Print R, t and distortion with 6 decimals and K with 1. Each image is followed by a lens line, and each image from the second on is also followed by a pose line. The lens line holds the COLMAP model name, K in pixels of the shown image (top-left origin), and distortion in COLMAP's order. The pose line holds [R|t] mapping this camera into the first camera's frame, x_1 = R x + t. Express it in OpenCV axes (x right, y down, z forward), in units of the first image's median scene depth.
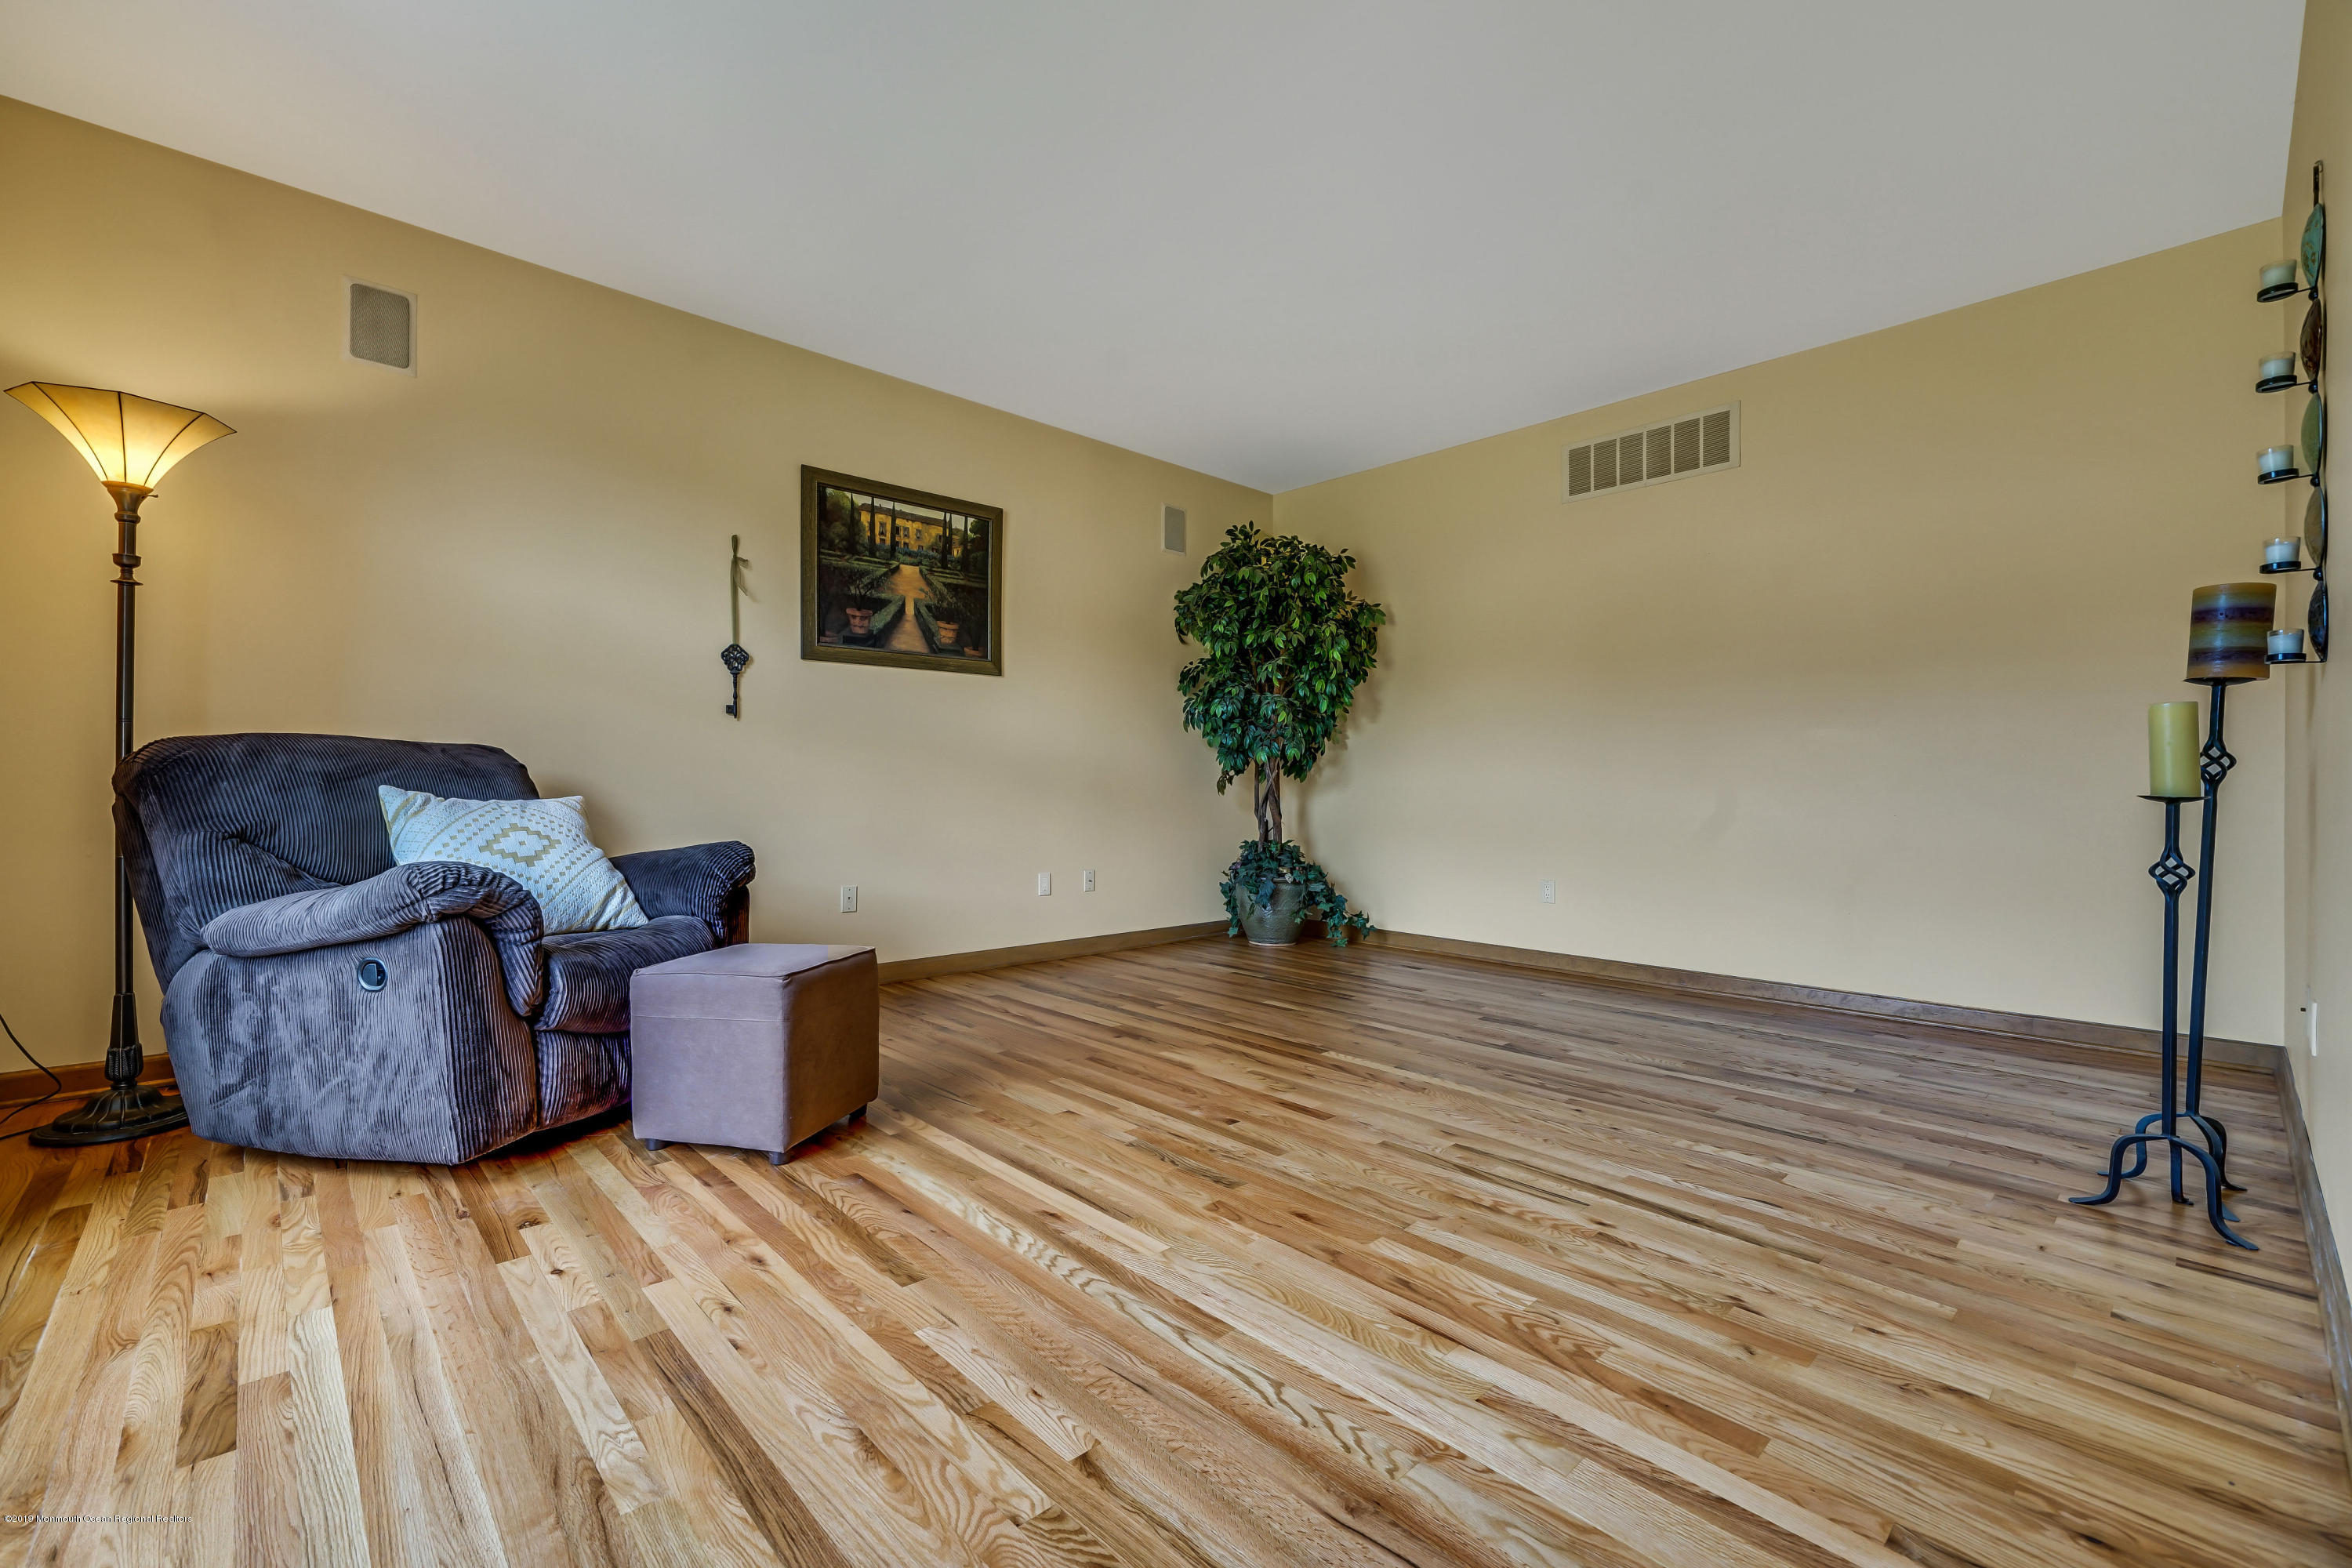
lens RADIAL K [[979.5, 0, 1136.5], [0, 979.5, 791.9], [0, 0, 1]] dist [0.000202, -0.000363]
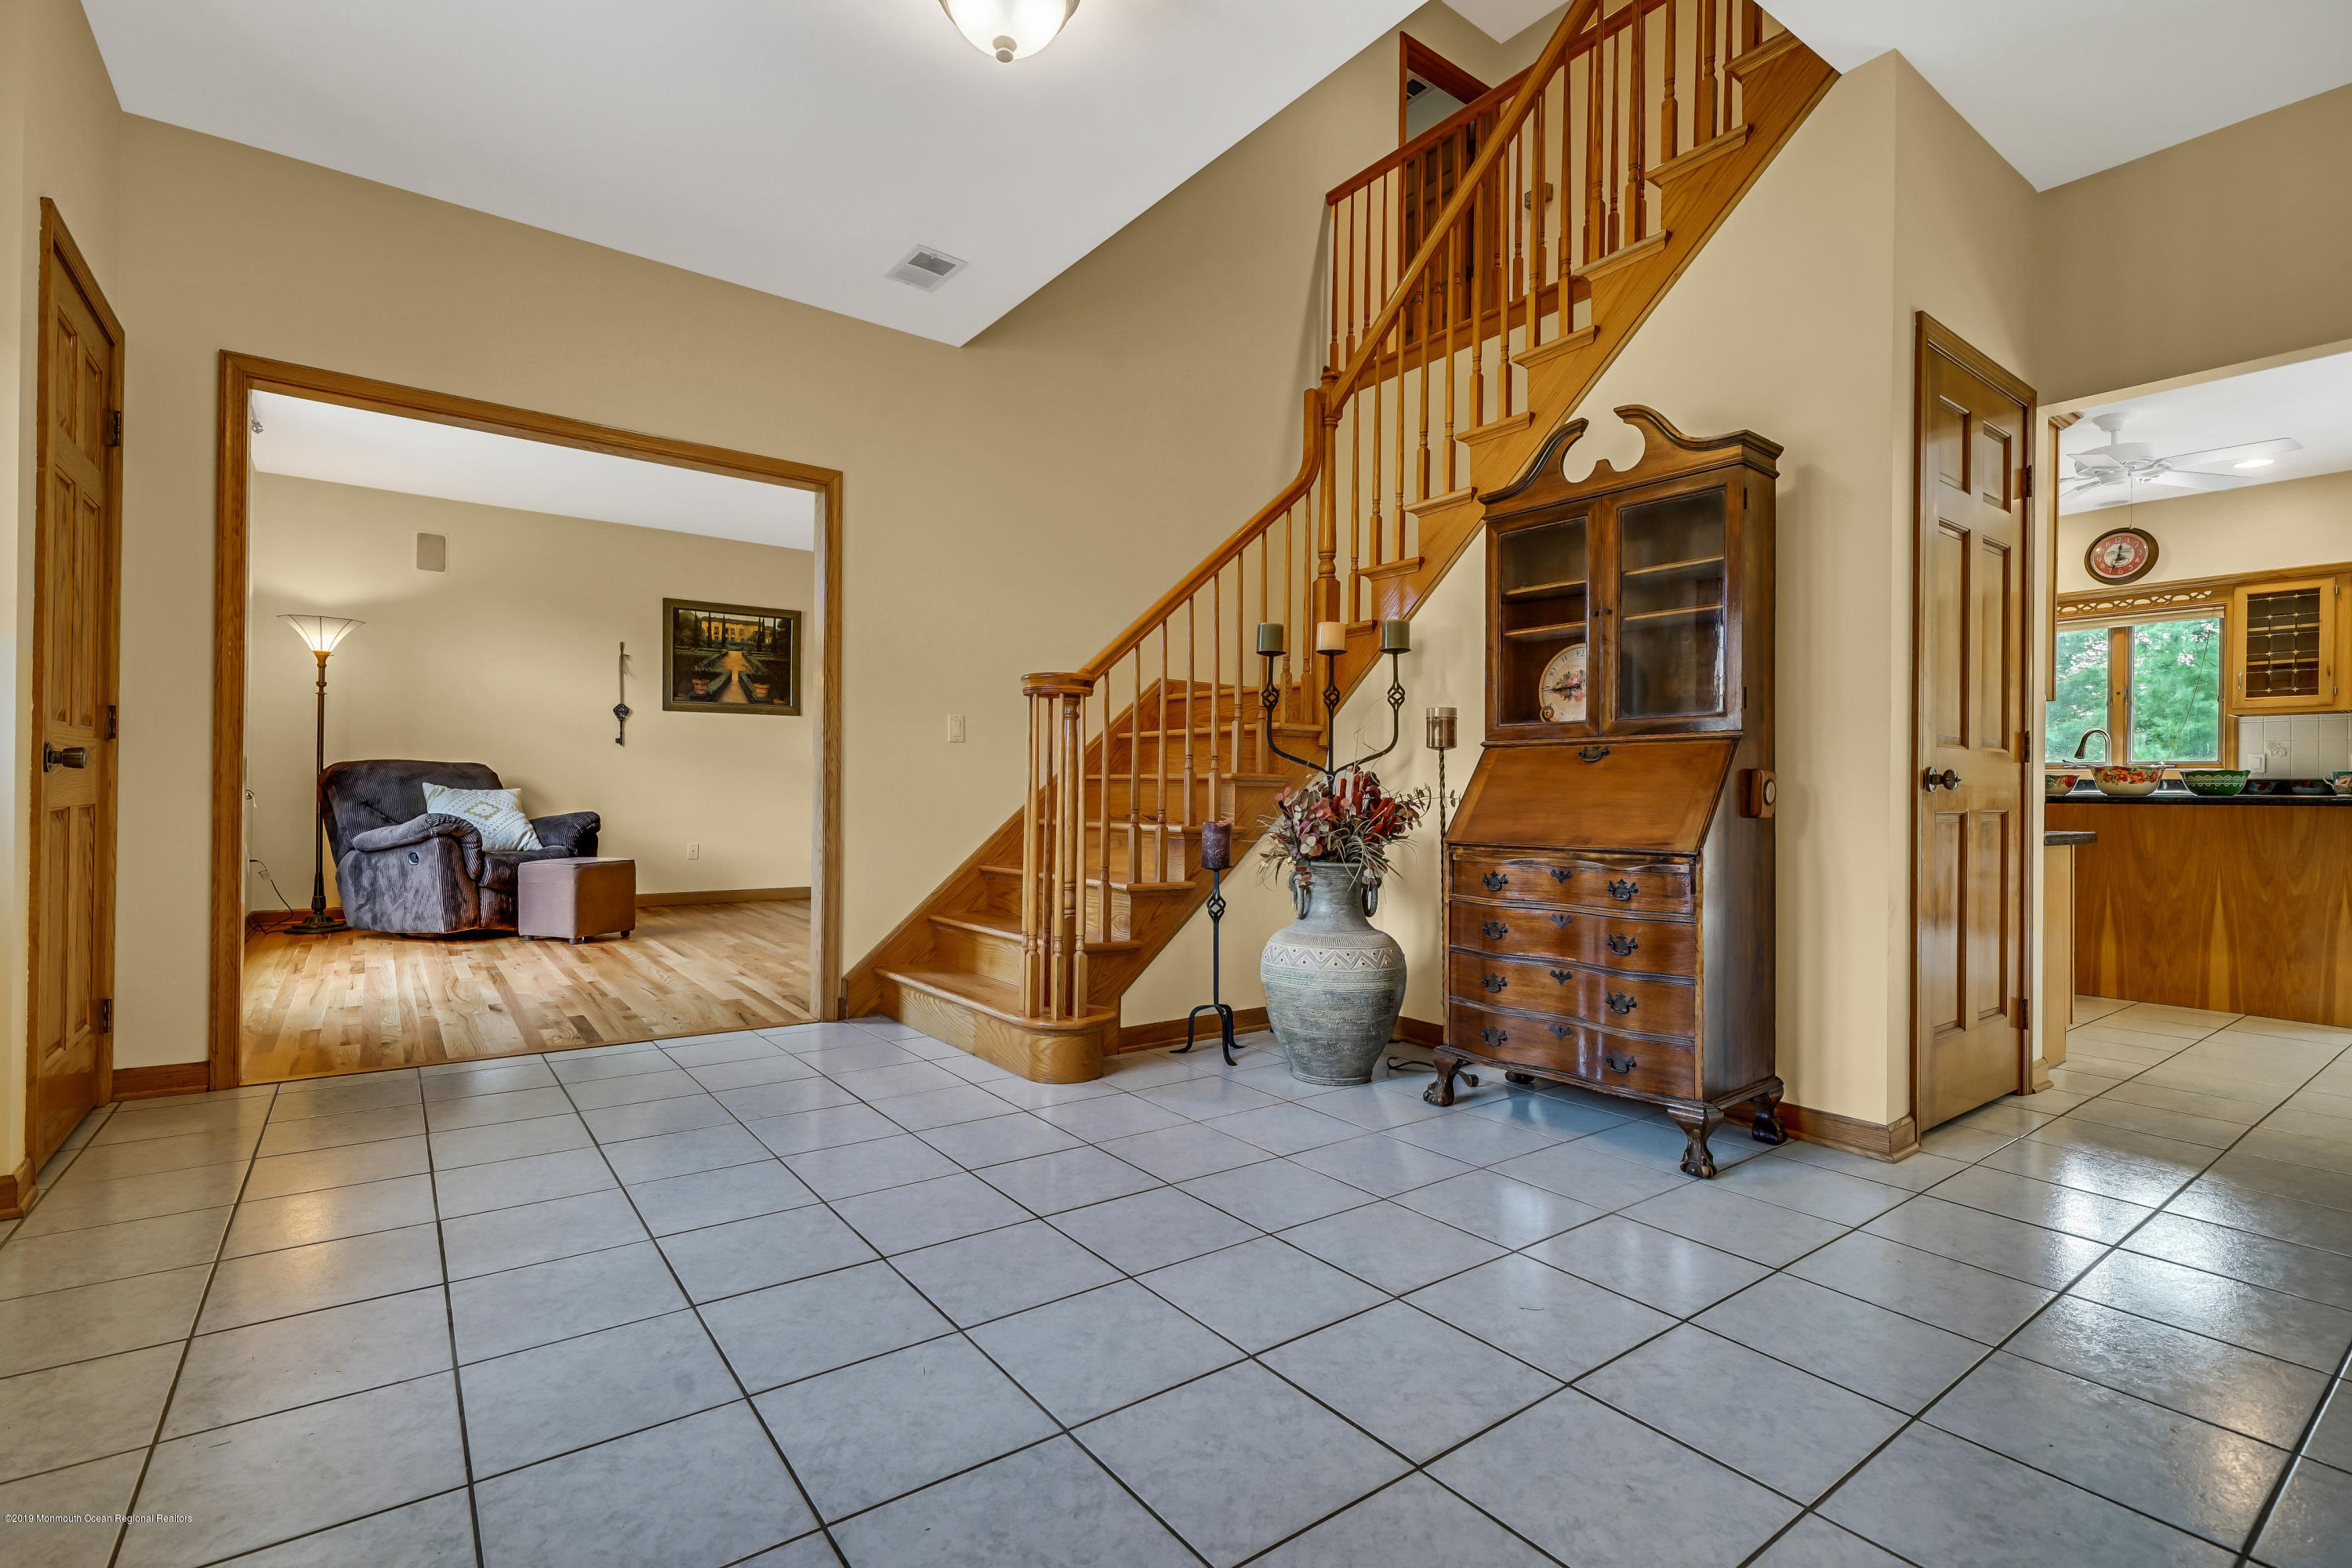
lens RADIAL K [[1103.2, 0, 1158.3], [0, 1103.2, 796.3], [0, 0, 1]] dist [-0.002476, 0.001684]
pose [[0.992828, 0.004903, -0.119447, 1.218157], [-0.004814, 0.999988, 0.001036, 0.014139], [0.119451, -0.000454, 0.992840, -1.322797]]
